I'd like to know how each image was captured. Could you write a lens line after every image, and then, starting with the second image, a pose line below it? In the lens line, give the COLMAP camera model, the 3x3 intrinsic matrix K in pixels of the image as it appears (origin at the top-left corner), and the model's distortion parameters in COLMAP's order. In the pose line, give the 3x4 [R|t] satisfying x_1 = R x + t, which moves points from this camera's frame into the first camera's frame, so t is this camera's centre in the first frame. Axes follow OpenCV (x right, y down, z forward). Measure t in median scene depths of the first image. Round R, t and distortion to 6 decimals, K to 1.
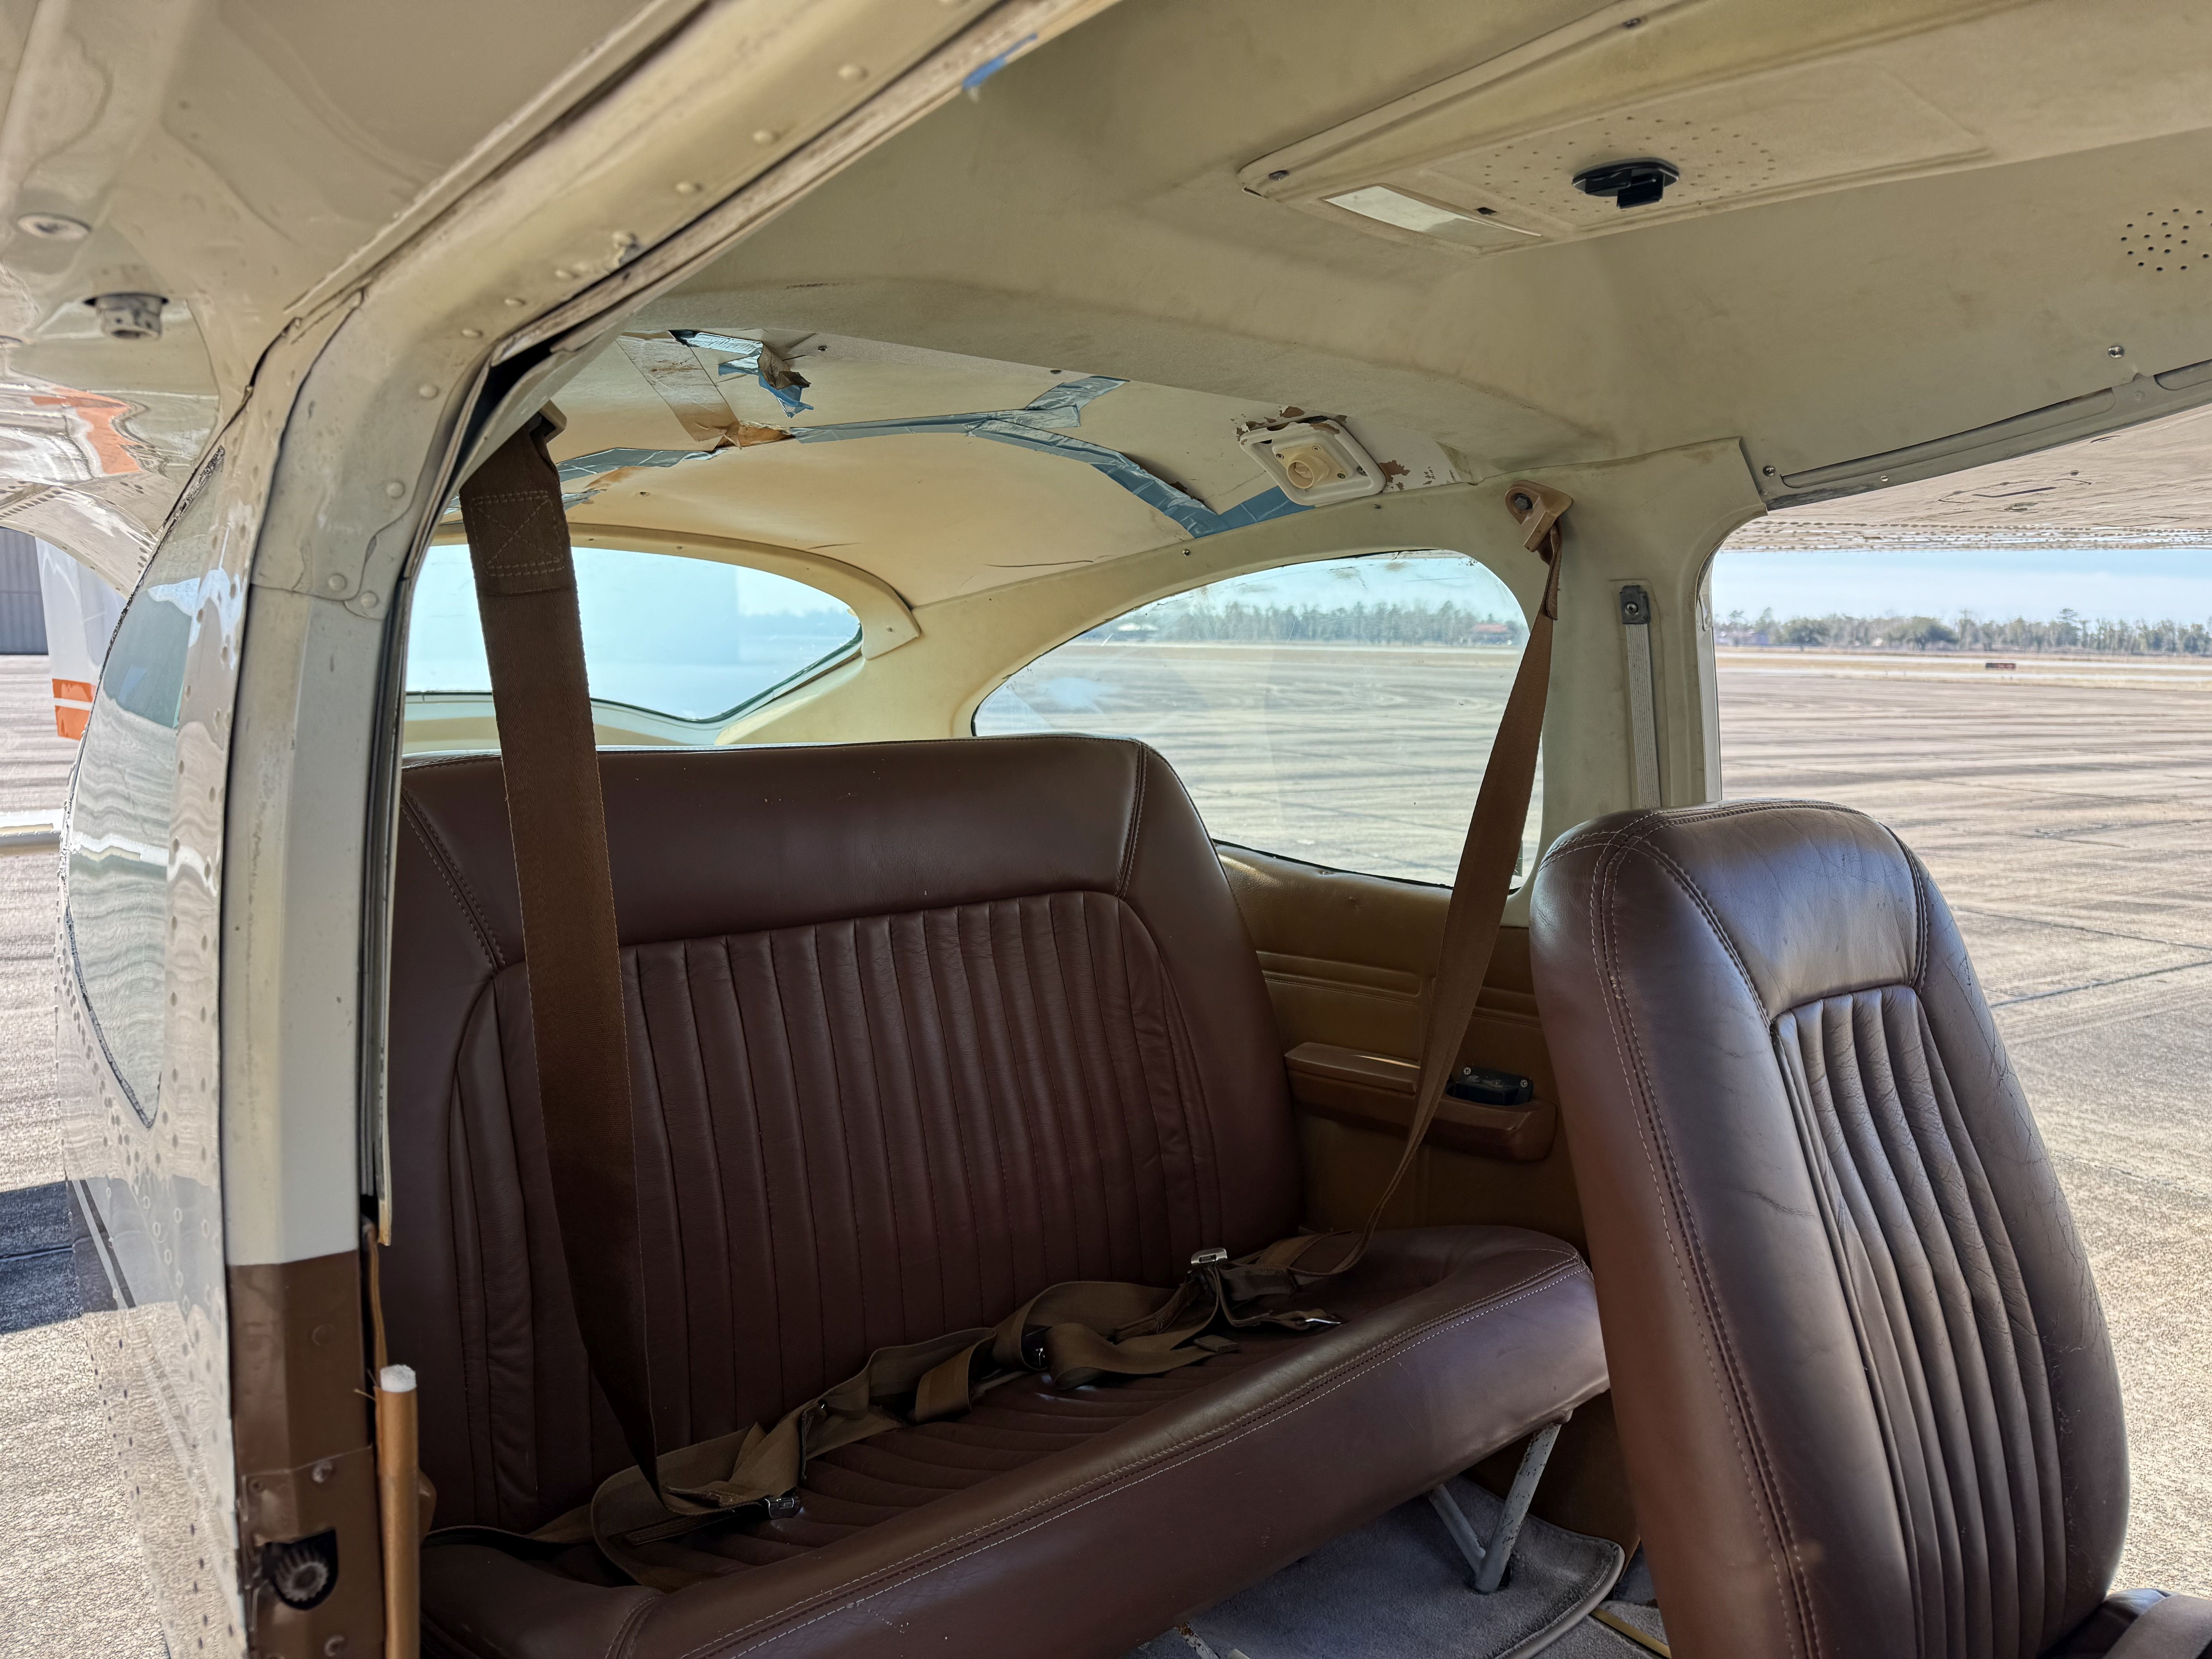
lens RADIAL K [[1533.8, 0, 1106.0], [0, 1533.8, 829.5], [0, 0, 1]] dist [0.100342, -0.161408]
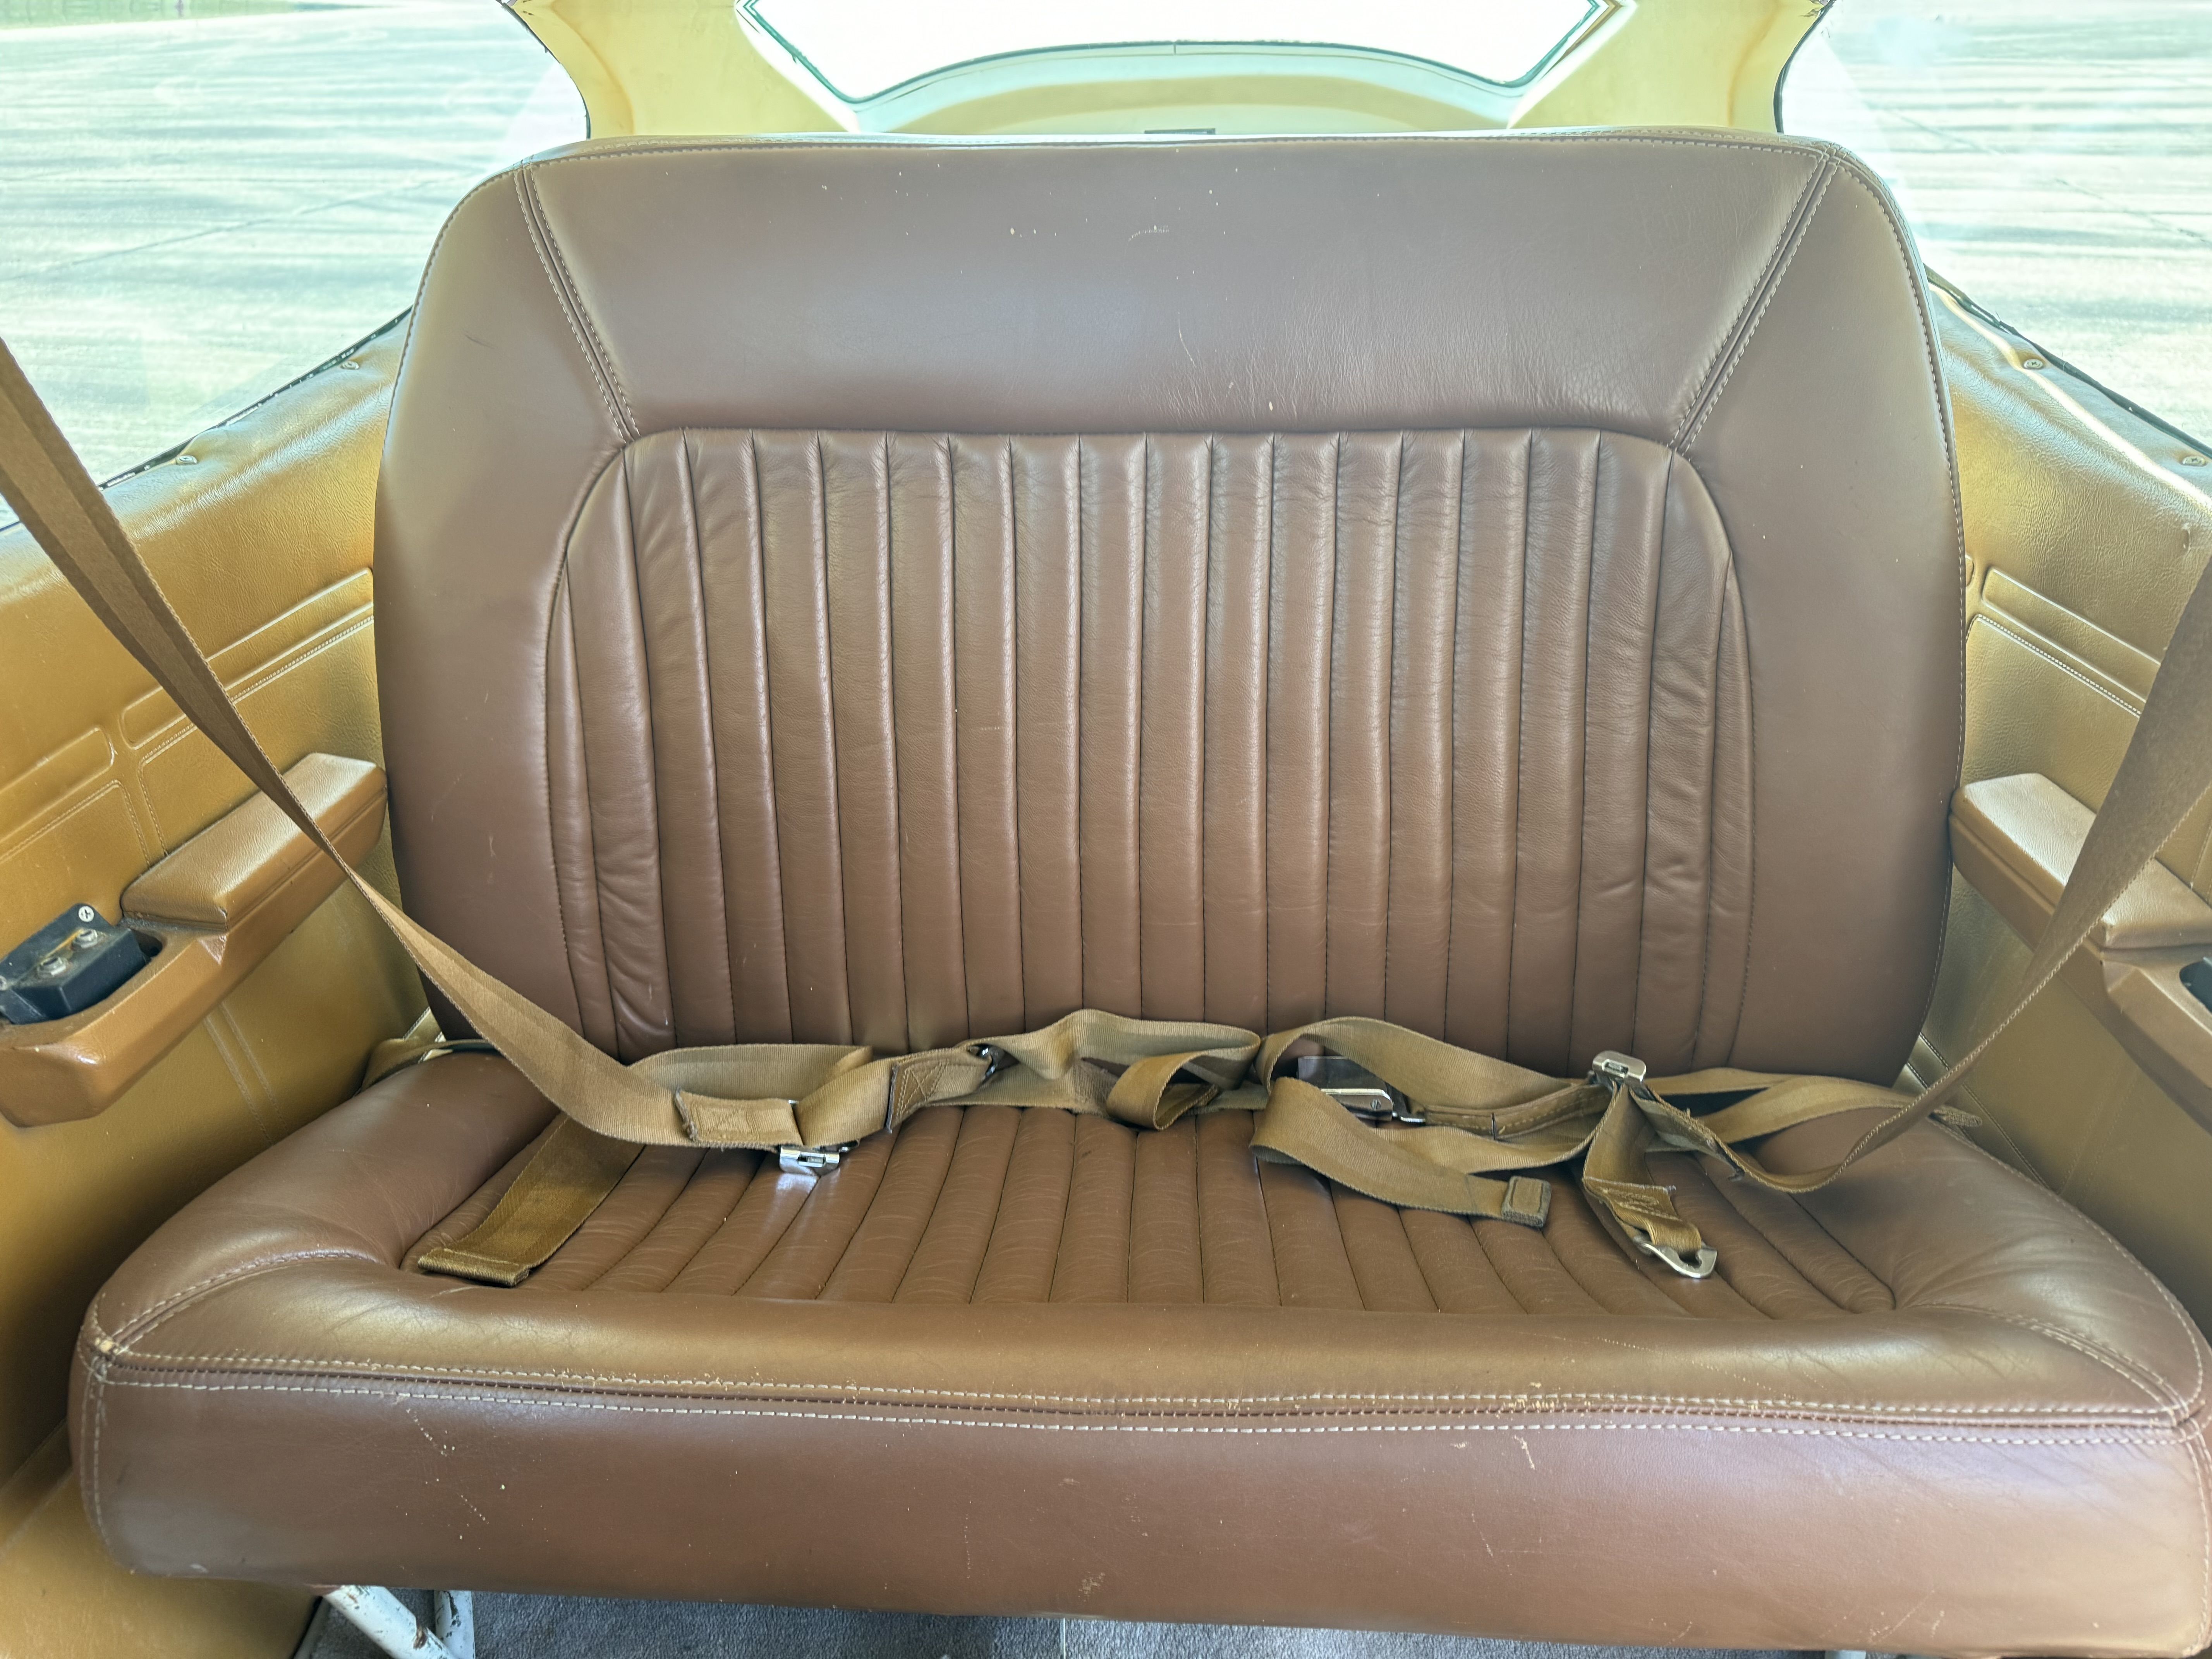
lens RADIAL K [[1533.8, 0, 1106.0], [0, 1533.8, 829.5], [0, 0, 1]] dist [0.100342, -0.161408]
pose [[0.717381, 0.281601, -0.637233, 0.302289], [-0.060965, 0.936535, 0.345233, -0.012126], [0.694009, -0.208814, 0.689020, 0.481031]]
